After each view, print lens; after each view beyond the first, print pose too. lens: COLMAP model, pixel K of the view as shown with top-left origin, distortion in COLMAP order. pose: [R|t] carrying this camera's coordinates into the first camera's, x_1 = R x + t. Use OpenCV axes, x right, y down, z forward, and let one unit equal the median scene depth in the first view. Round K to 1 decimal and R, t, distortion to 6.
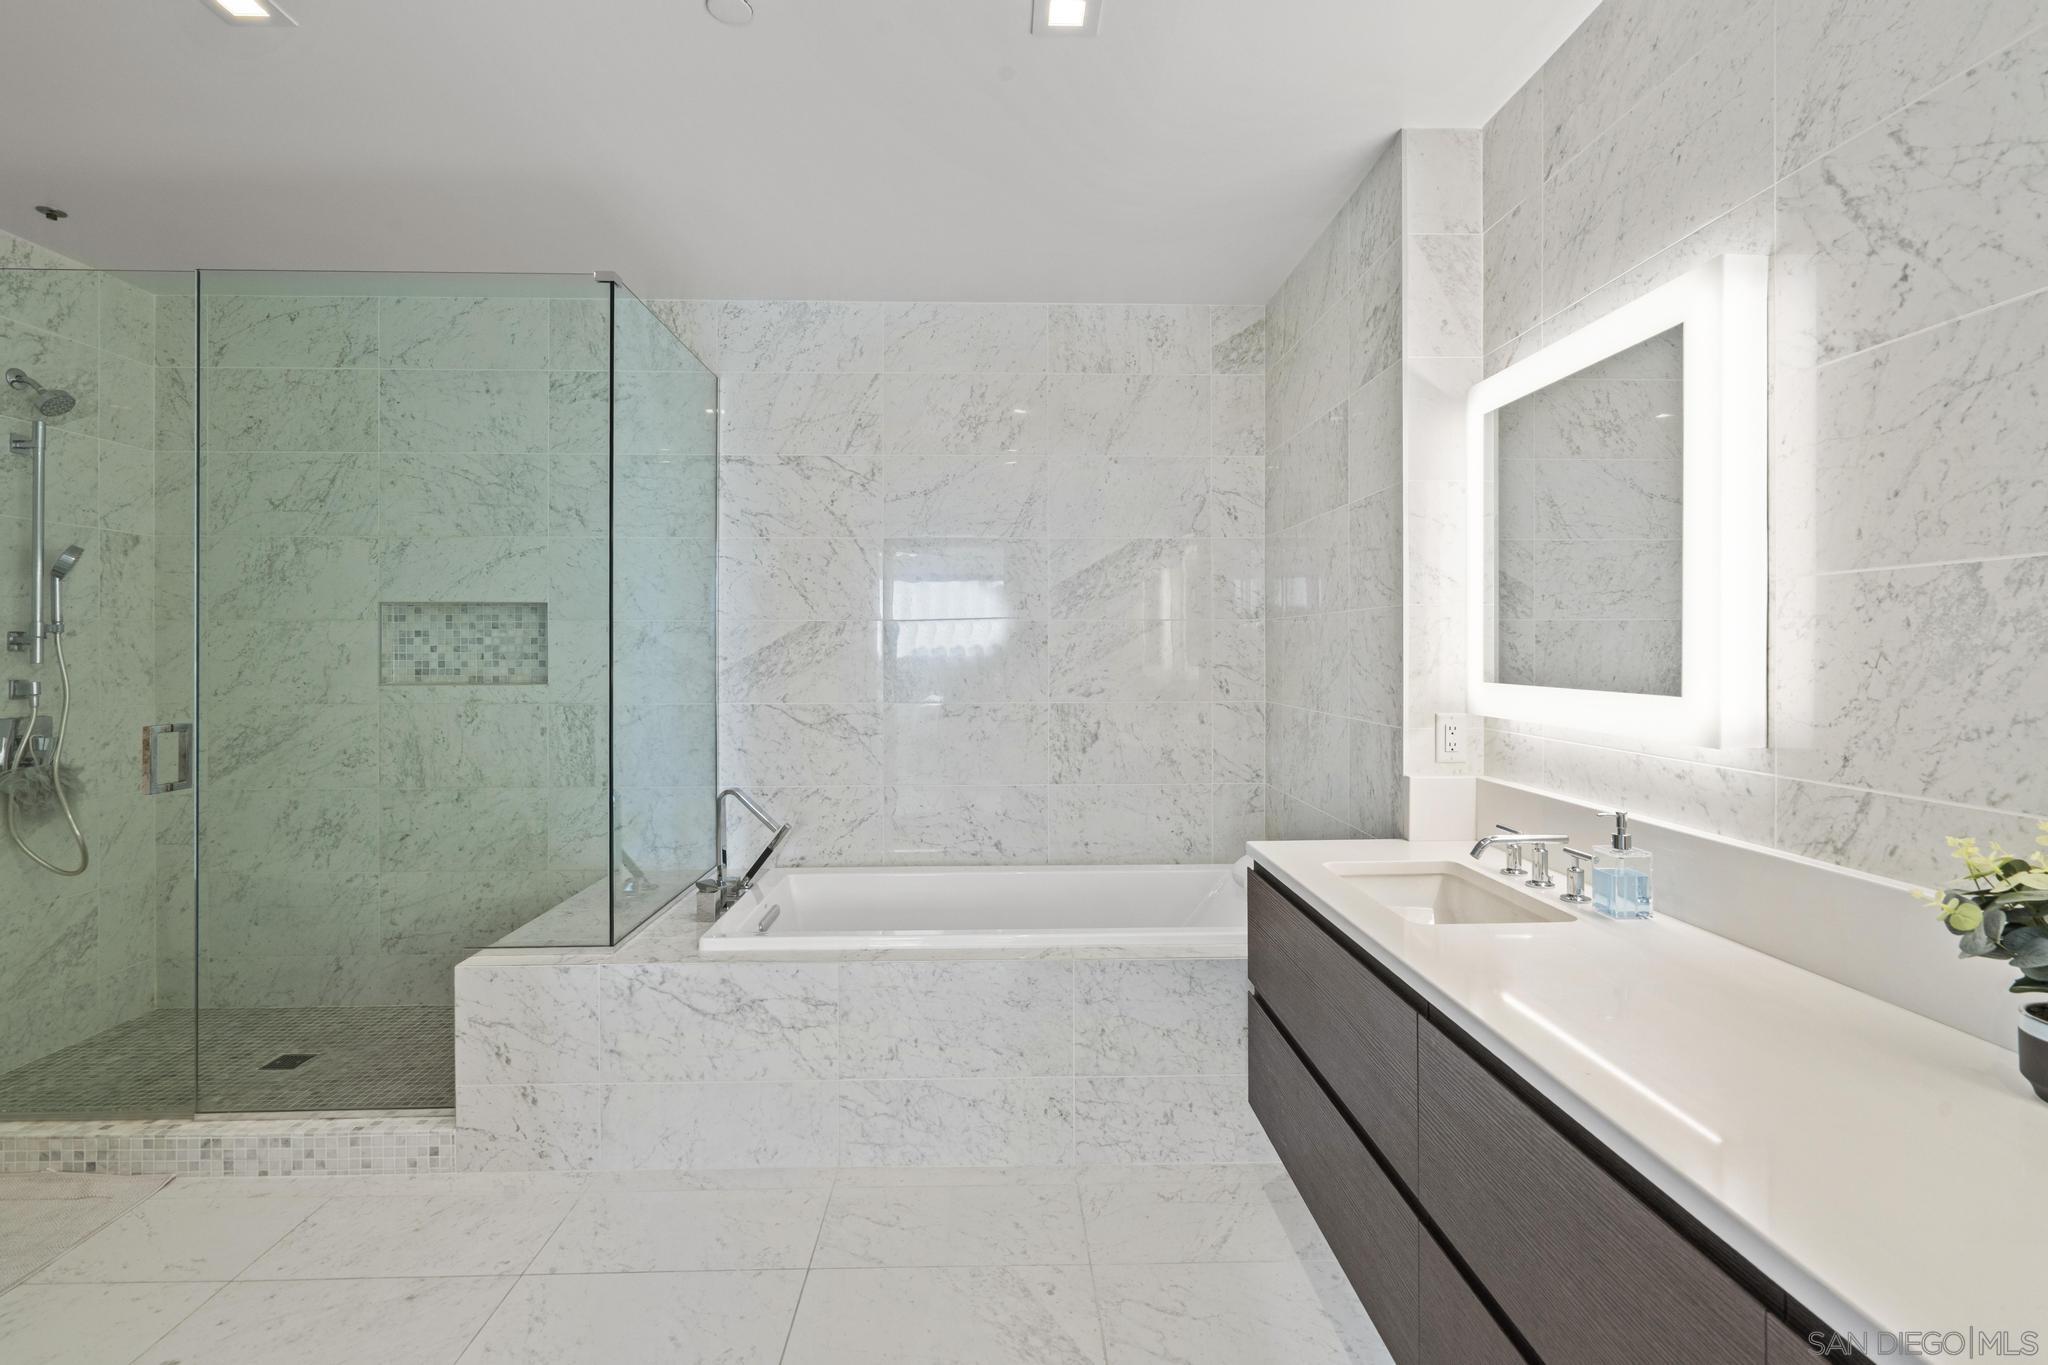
lens RADIAL K [[929.5, 0, 1016.4], [0, 929.5, 648.0], [0, 0, 1]] dist [-0.009931, 0.001547]
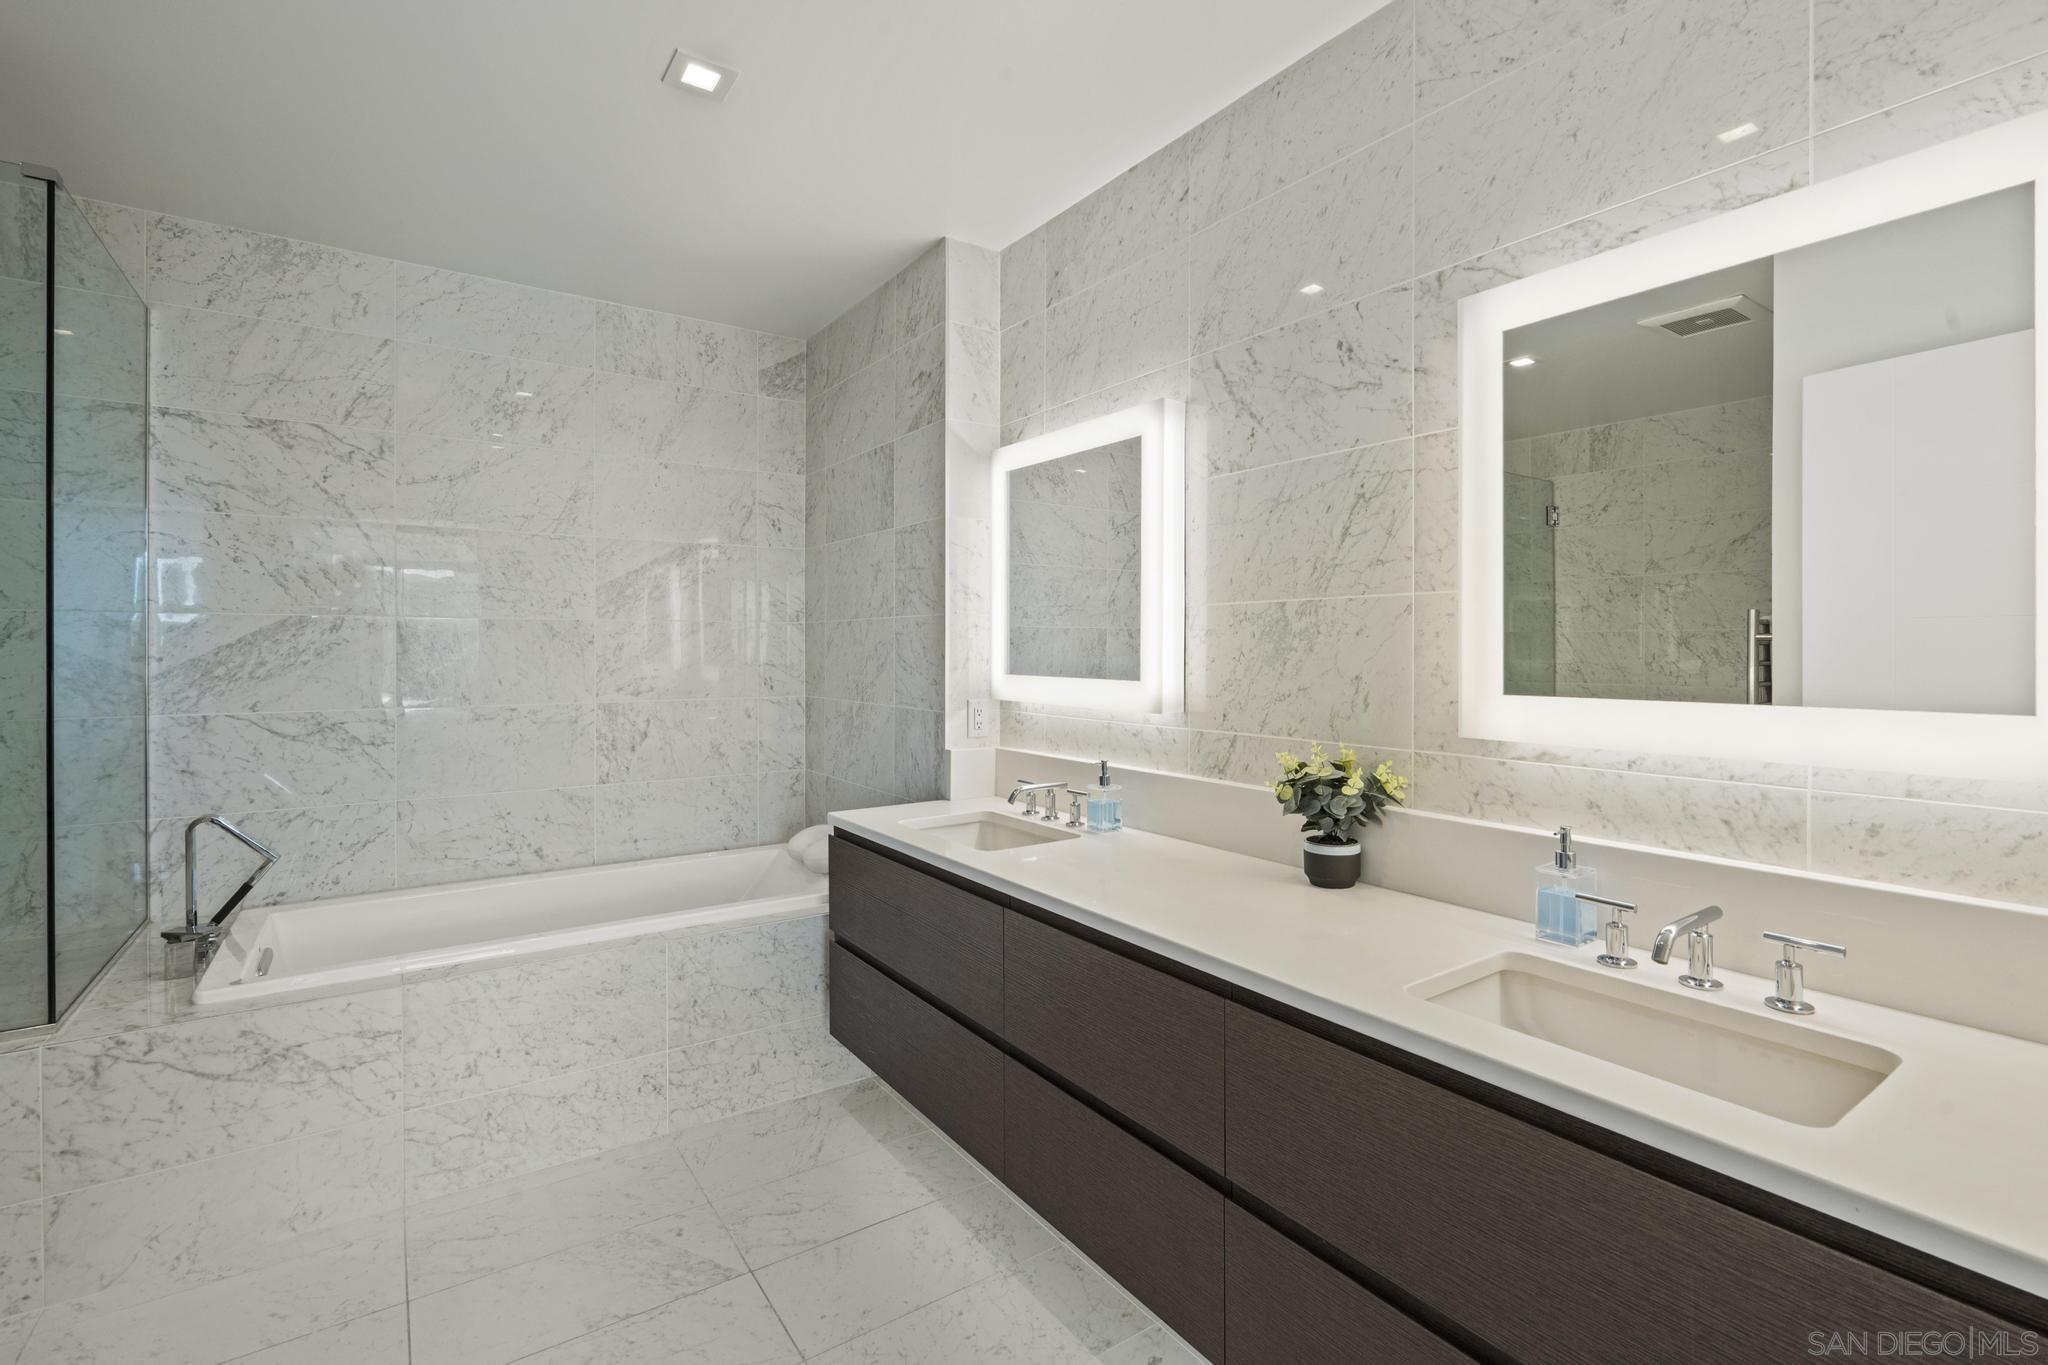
lens RADIAL K [[929.5, 0, 1026.0], [0, 929.5, 650.3], [0, 0, 1]] dist [-0.009931, 0.001547]
pose [[0.835591, 0.001160, 0.549351, -0.178890], [-0.002673, 0.999995, 0.001953, -0.000283], [-0.549346, -0.003101, 0.835589, -0.113445]]
